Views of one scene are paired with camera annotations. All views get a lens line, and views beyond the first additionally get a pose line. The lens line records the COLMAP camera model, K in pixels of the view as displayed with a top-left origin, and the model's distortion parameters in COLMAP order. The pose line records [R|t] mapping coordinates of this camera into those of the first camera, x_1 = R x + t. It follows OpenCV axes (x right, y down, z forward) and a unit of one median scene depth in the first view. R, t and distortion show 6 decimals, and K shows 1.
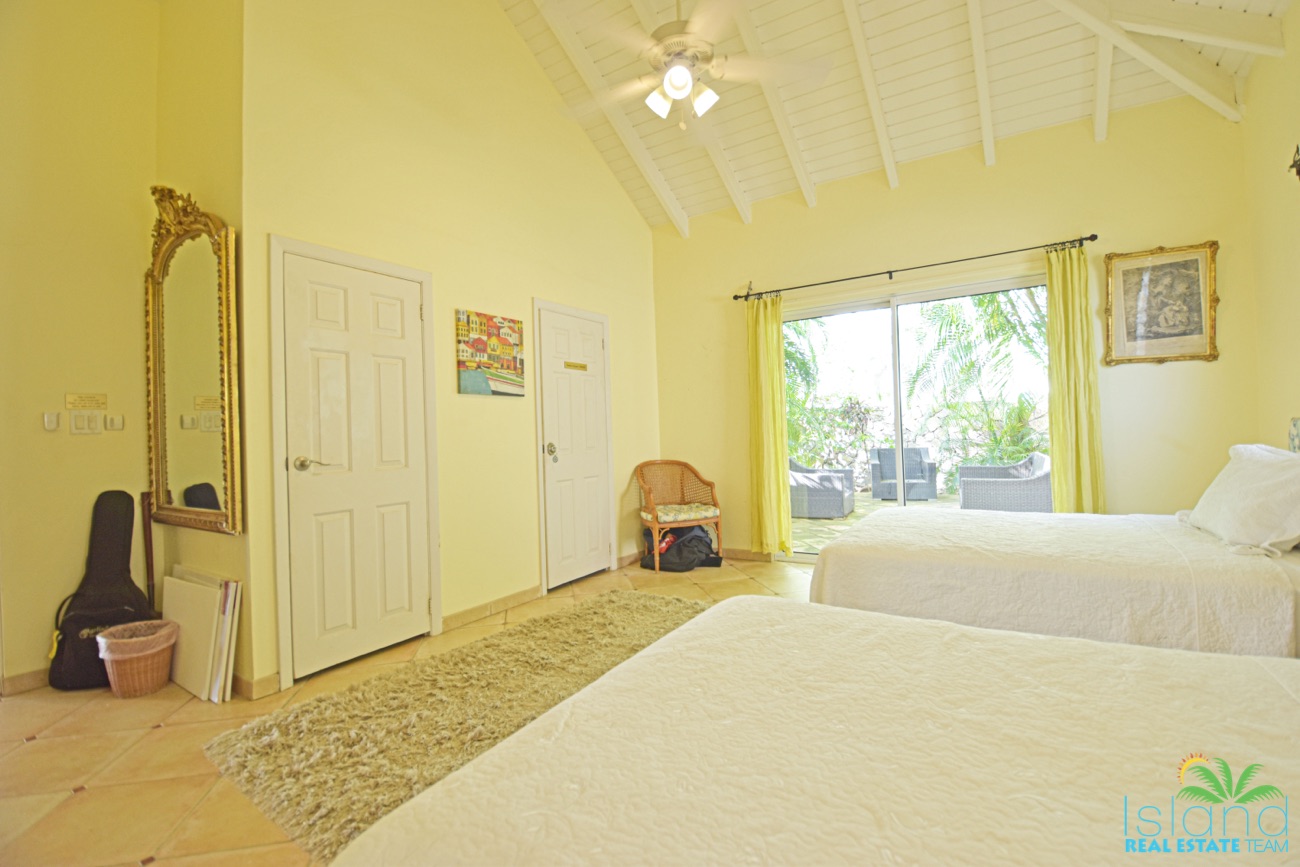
lens RADIAL K [[564.3, 0, 657.7], [0, 564.3, 428.7], [0, 0, 1]] dist [0.022825, -0.026790]
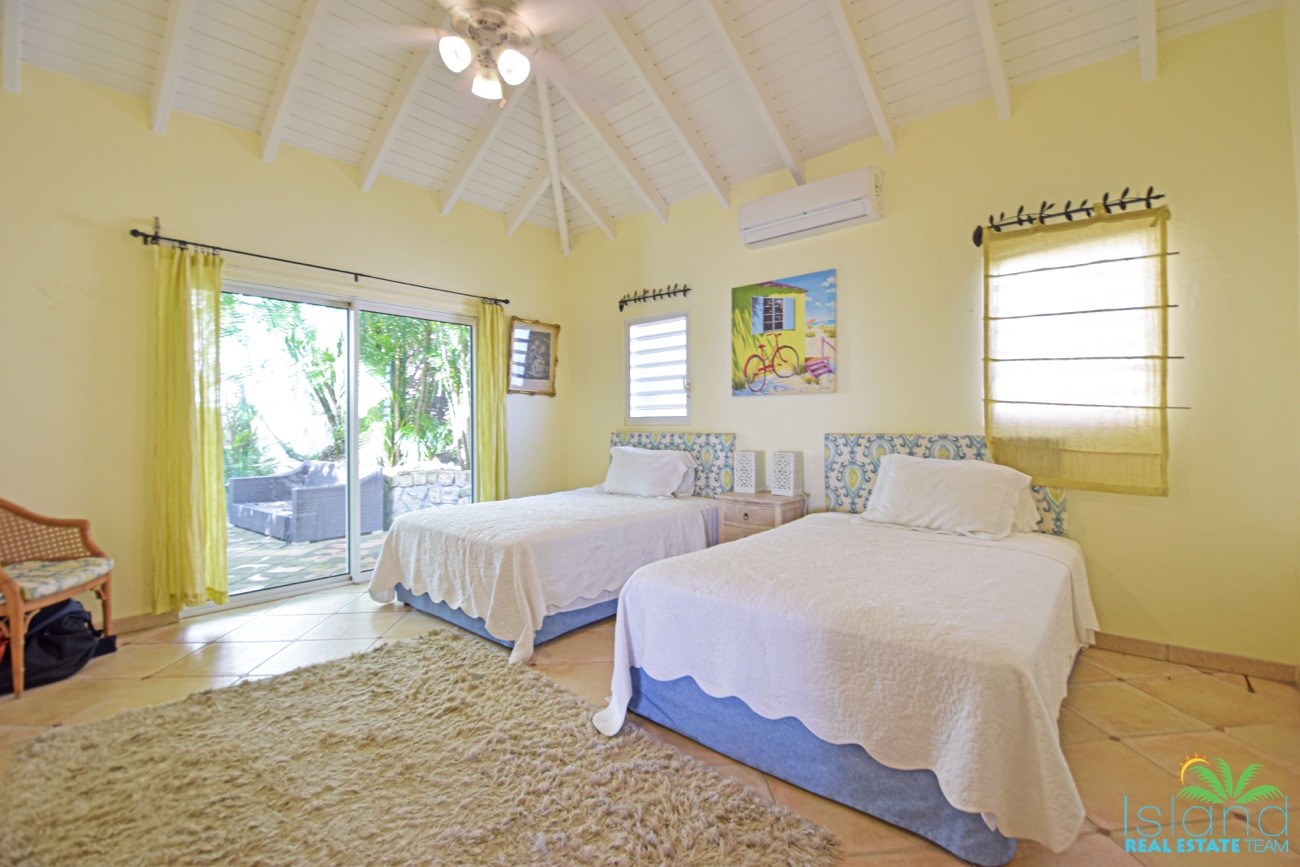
lens RADIAL K [[564.3, 0, 657.7], [0, 564.3, 428.7], [0, 0, 1]] dist [0.022825, -0.026790]
pose [[0.166911, 0.027616, 0.985585, -0.471793], [-0.004620, 0.999619, -0.027227, 0.012410], [-0.985961, -0.000008, 0.166975, 0.342575]]
